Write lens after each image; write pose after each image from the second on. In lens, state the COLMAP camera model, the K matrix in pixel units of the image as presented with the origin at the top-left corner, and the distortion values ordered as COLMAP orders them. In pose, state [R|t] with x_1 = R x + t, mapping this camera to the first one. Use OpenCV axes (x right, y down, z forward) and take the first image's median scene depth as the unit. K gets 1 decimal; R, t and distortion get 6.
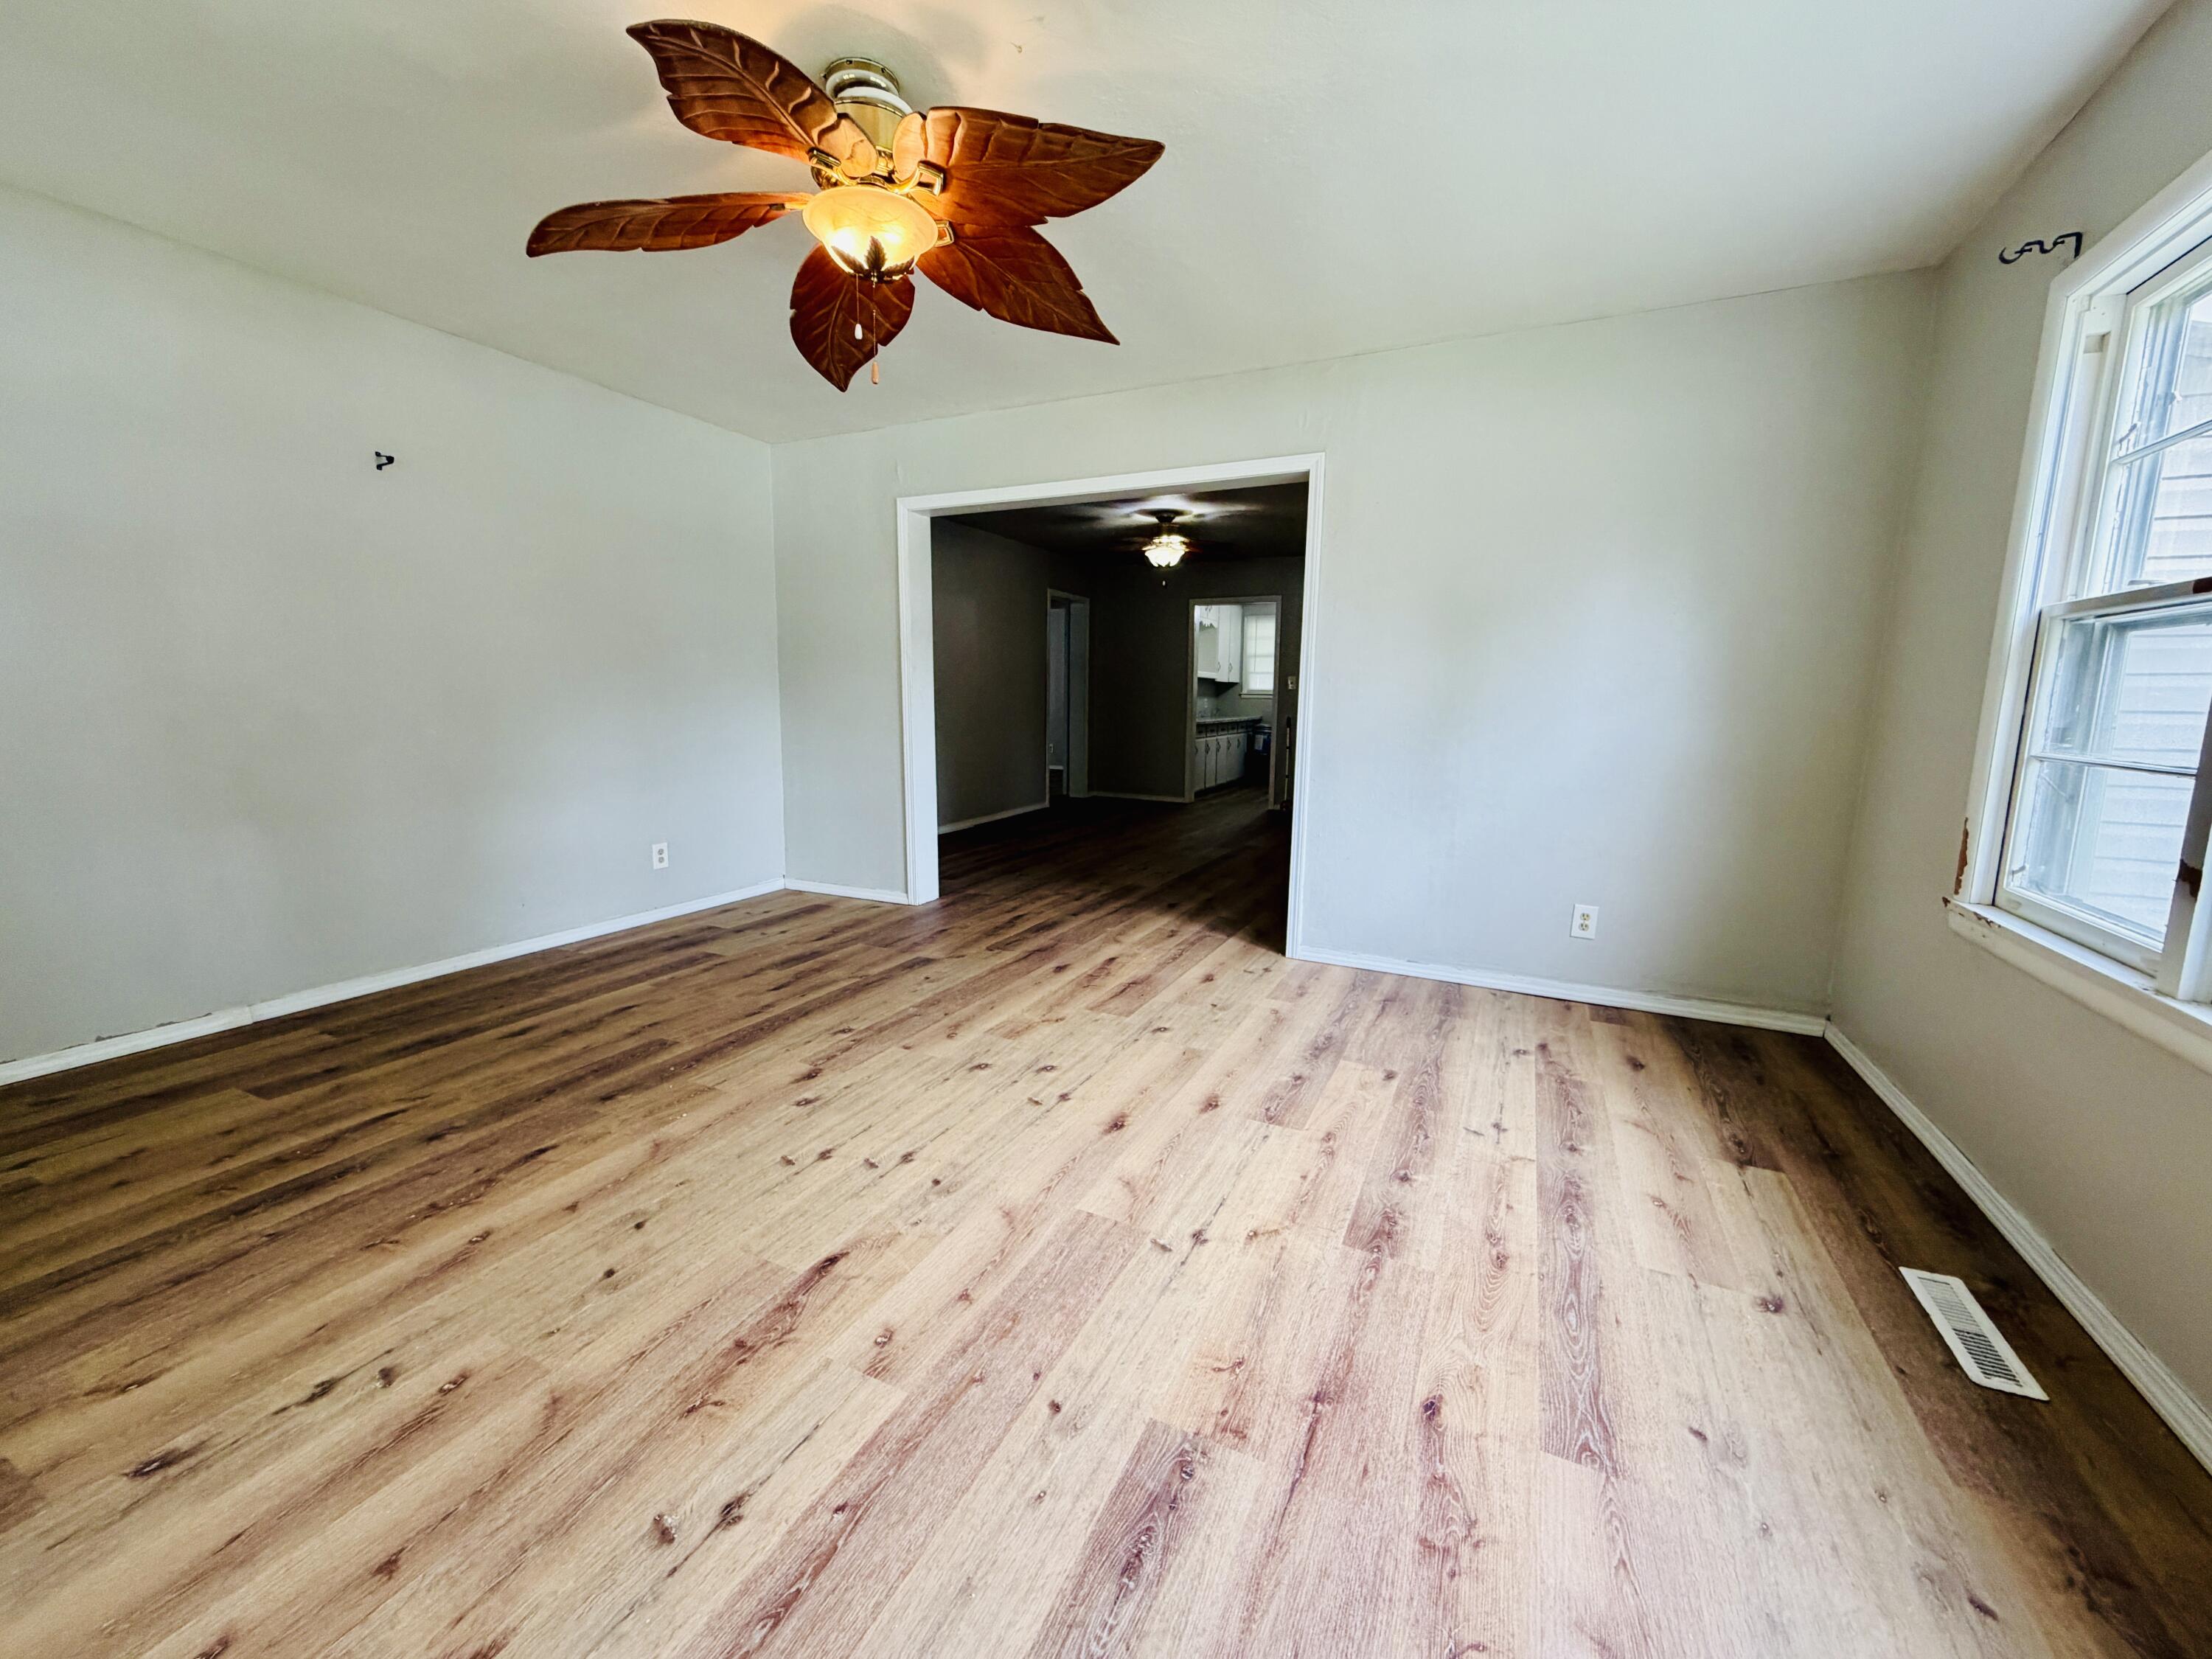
lens RADIAL K [[872.1, 0, 1106.0], [0, 872.1, 829.5], [0, 0, 1]] dist [0.000144, -0.000059]
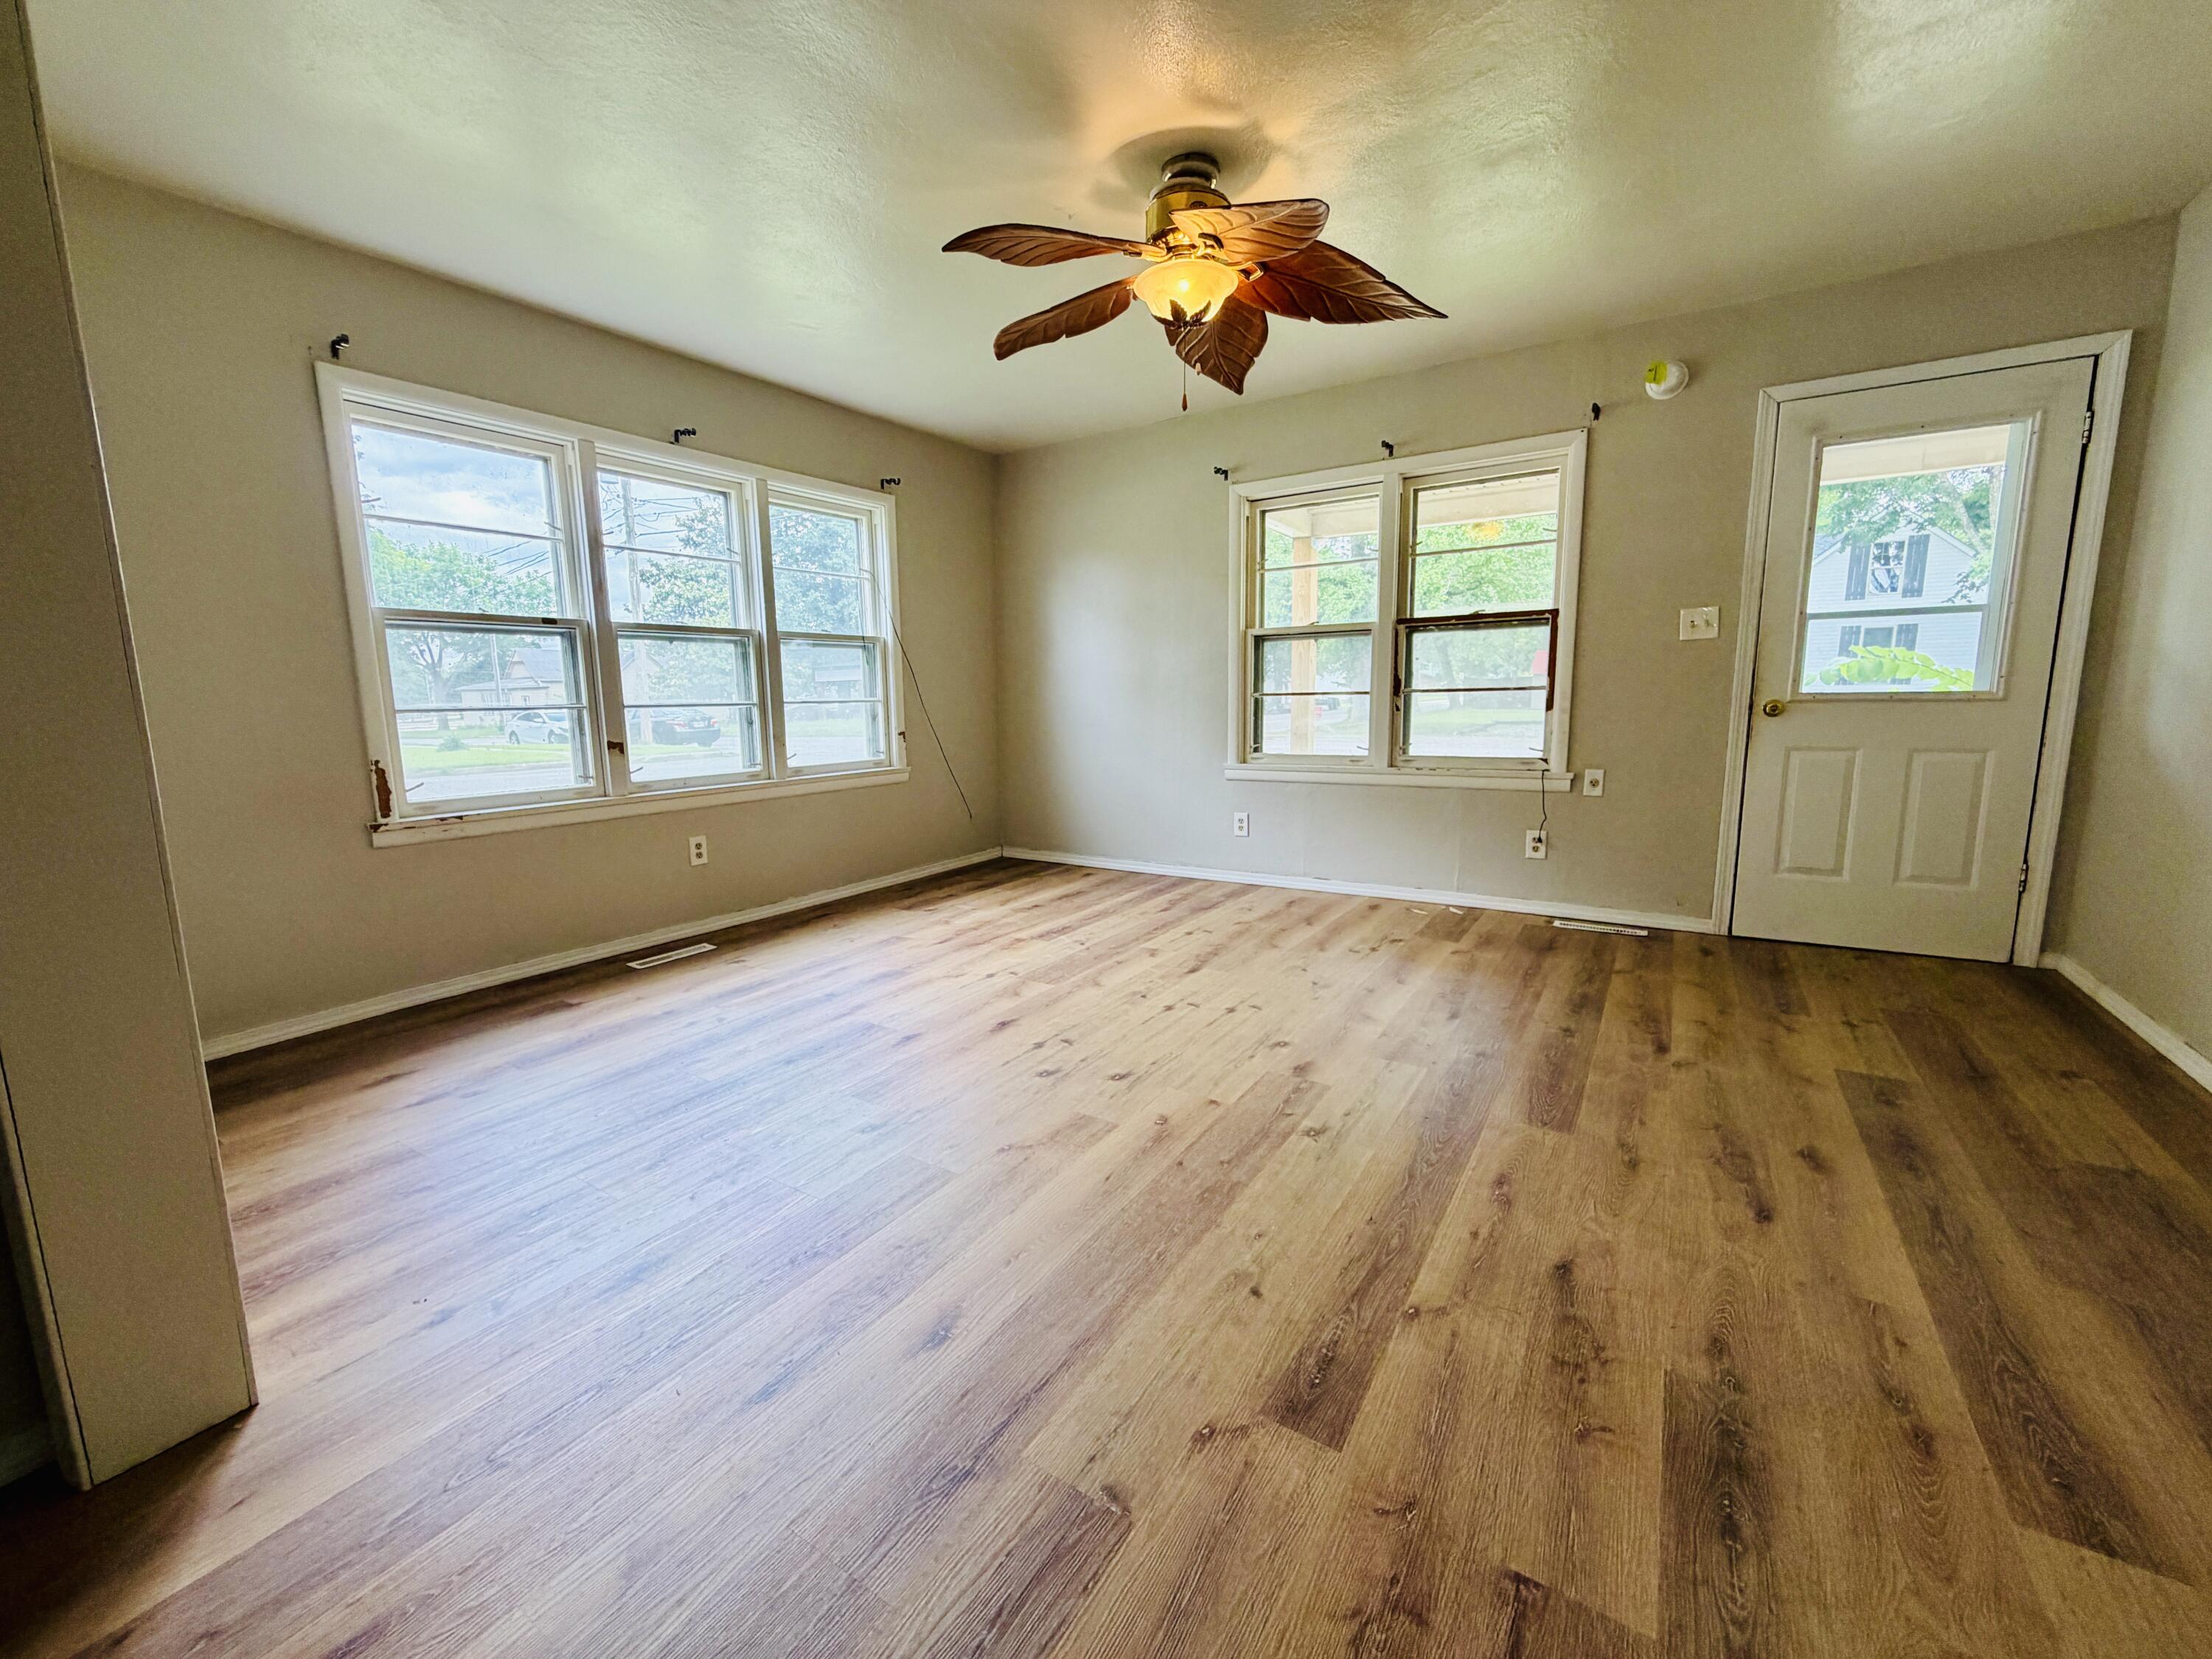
lens RADIAL K [[872.1, 0, 1106.0], [0, 872.1, 829.5], [0, 0, 1]] dist [0.000144, -0.000059]
pose [[-0.992058, -0.016962, 0.124633, -0.263086], [0.022002, 0.952188, 0.304720, -0.268492], [-0.123843, 0.305042, -0.944252, 1.966106]]
